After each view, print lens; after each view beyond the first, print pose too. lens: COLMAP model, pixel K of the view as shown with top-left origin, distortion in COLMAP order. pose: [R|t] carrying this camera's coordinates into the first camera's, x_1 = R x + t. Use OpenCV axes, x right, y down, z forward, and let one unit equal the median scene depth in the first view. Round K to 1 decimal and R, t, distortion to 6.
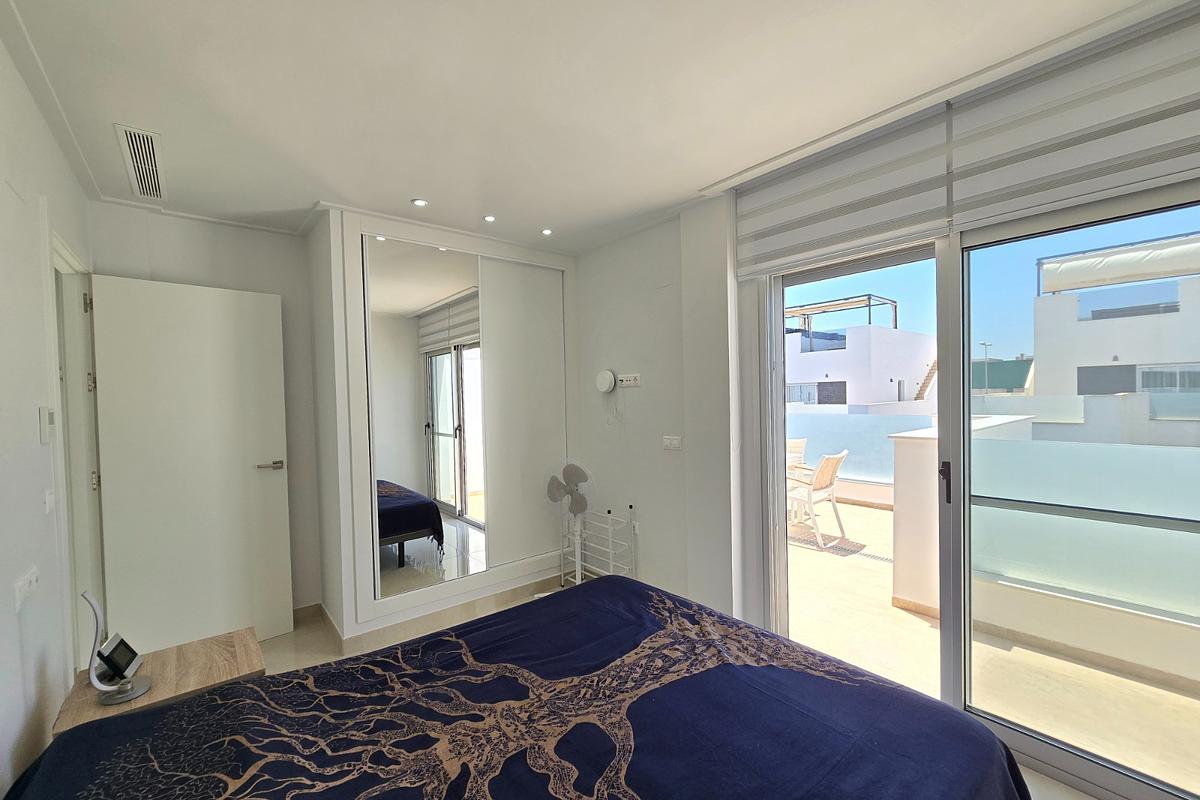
lens RADIAL K [[493.6, 0, 605.3], [0, 493.6, 404.0], [0, 0, 1]] dist [-0.001236, 0.000215]
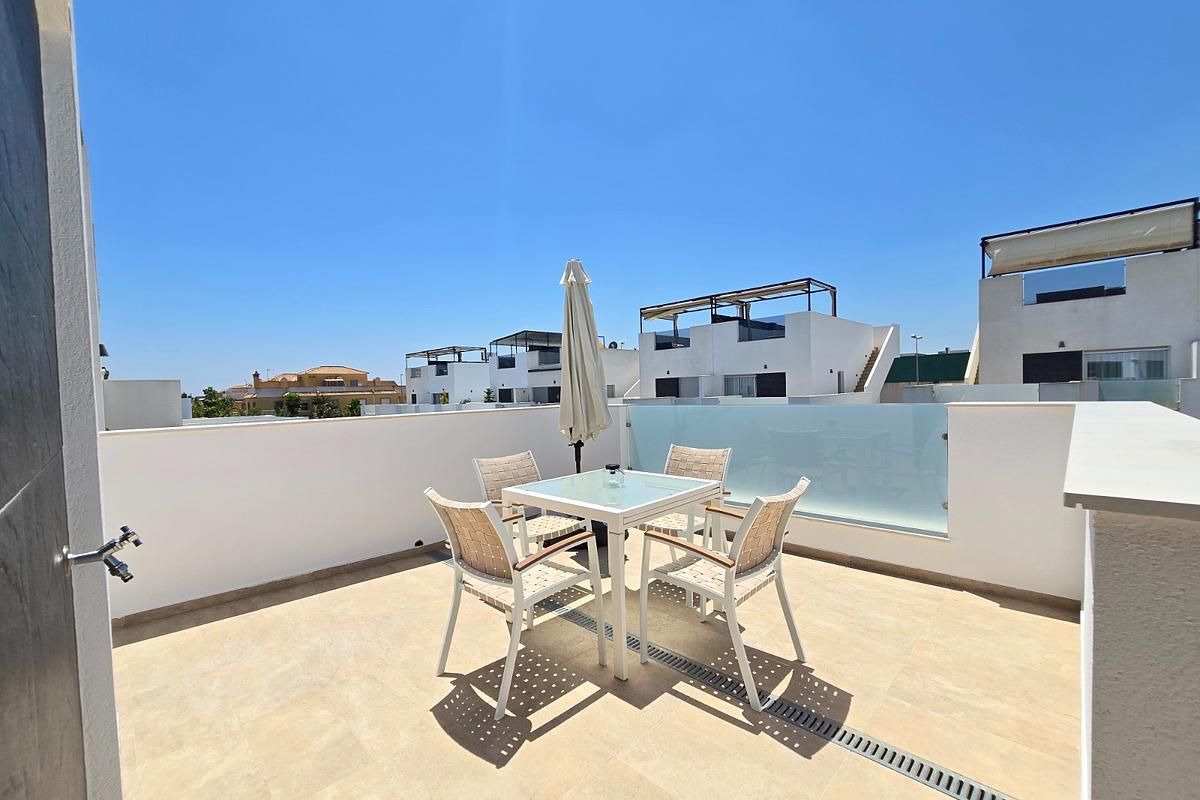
lens RADIAL K [[491.8, 0, 601.2], [0, 491.8, 407.3], [0, 0, 1]] dist [-0.001205, 0.000188]
pose [[0.995067, -0.011776, 0.098502, 0.054443], [0.010448, 0.999848, 0.013982, 0.003567], [-0.098651, -0.012884, 0.995039, 0.121012]]
